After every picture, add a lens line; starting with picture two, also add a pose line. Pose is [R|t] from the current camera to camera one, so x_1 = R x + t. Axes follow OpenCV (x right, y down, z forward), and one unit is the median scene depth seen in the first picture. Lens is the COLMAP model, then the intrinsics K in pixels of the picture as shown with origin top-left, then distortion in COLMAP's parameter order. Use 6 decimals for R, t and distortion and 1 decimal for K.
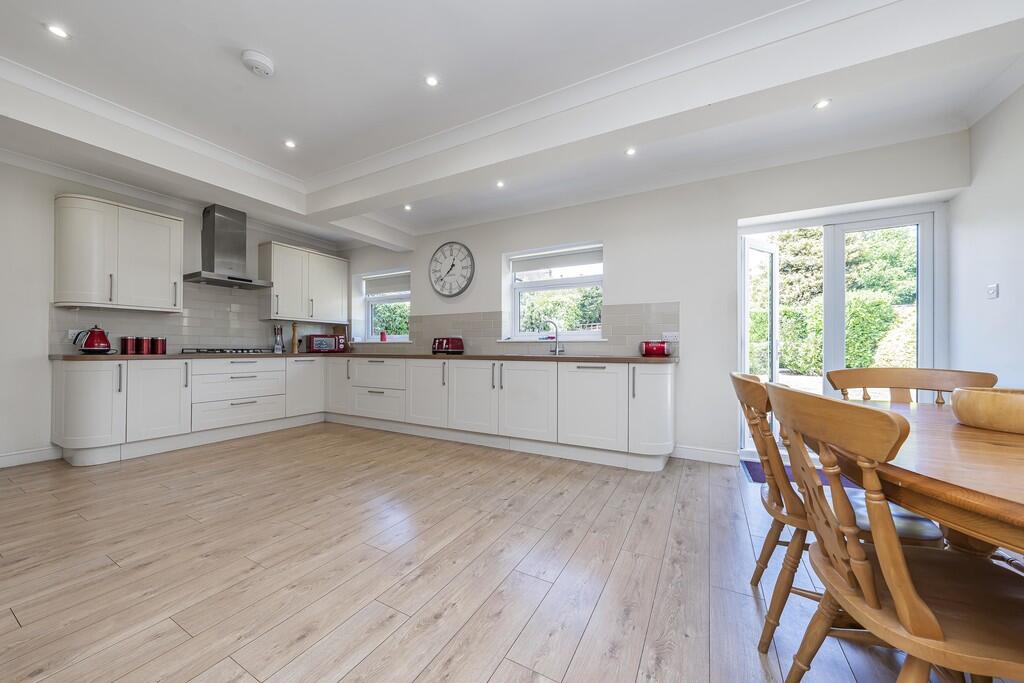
lens RADIAL K [[364.0, 0, 508.7], [0, 364.0, 343.9], [0, 0, 1]] dist [0.000687, 0.000044]
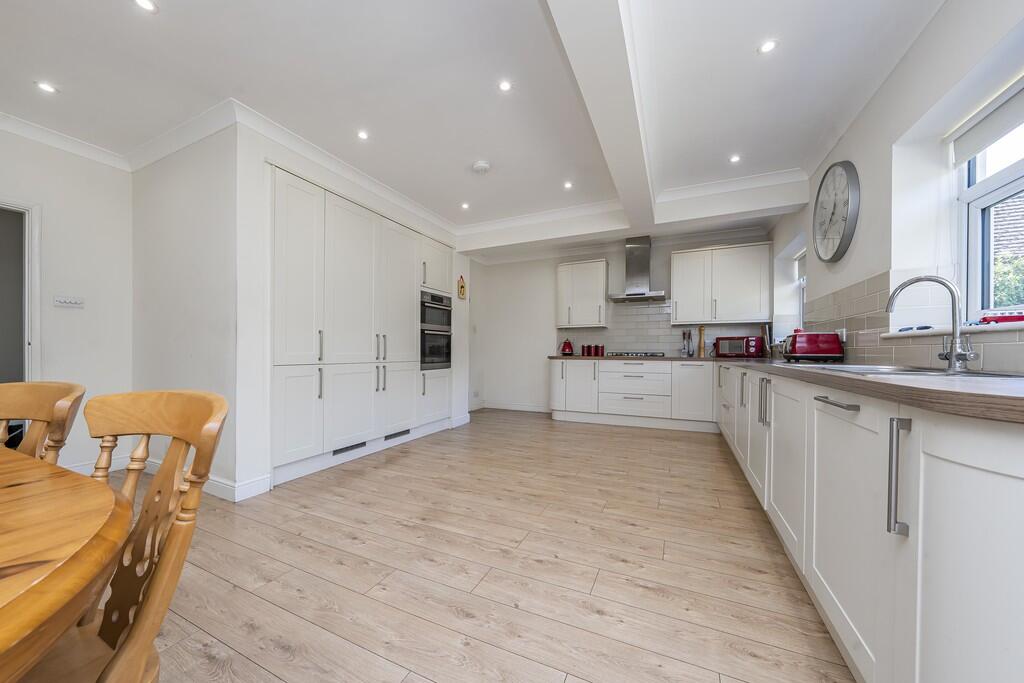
lens RADIAL K [[364.0, 0, 508.7], [0, 364.0, 343.9], [0, 0, 1]] dist [0.000687, 0.000044]
pose [[0.056299, -0.025624, -0.998085, 0.503538], [0.011588, 0.999620, -0.025009, 0.012030], [0.998347, -0.010158, 0.056575, 0.600926]]
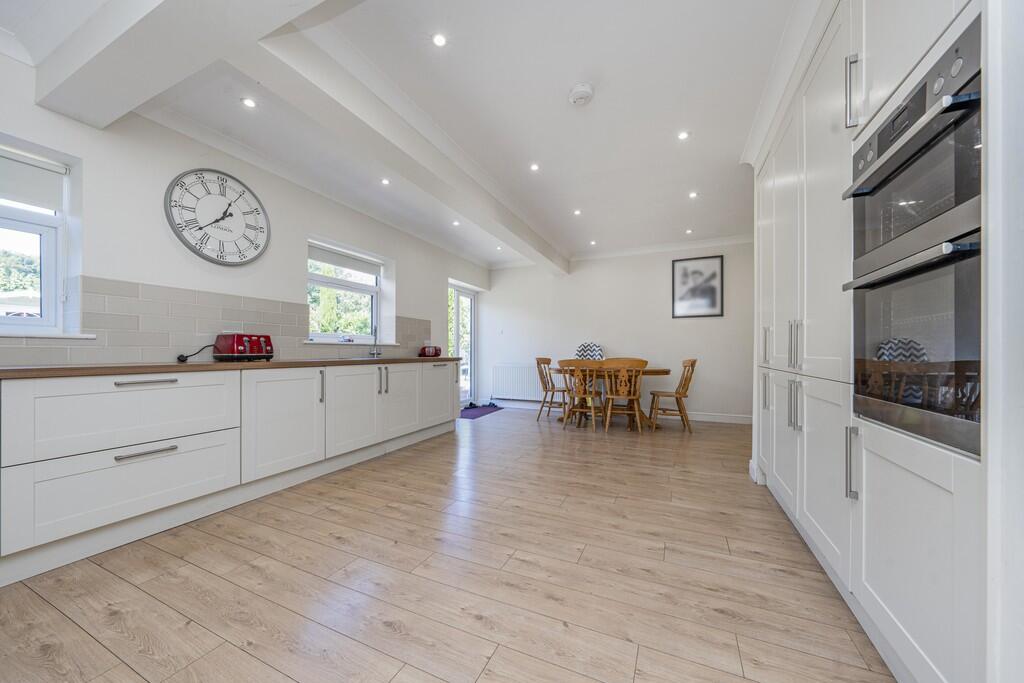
lens RADIAL K [[361.0, 0, 514.3], [0, 361.0, 350.2], [0, 0, 1]] dist [0.000669, 0.000032]
pose [[-0.079725, 0.002015, 0.996815, -1.025627], [-0.011976, 0.999924, -0.002979, 0.008008], [-0.996745, -0.012176, -0.079694, 0.745438]]
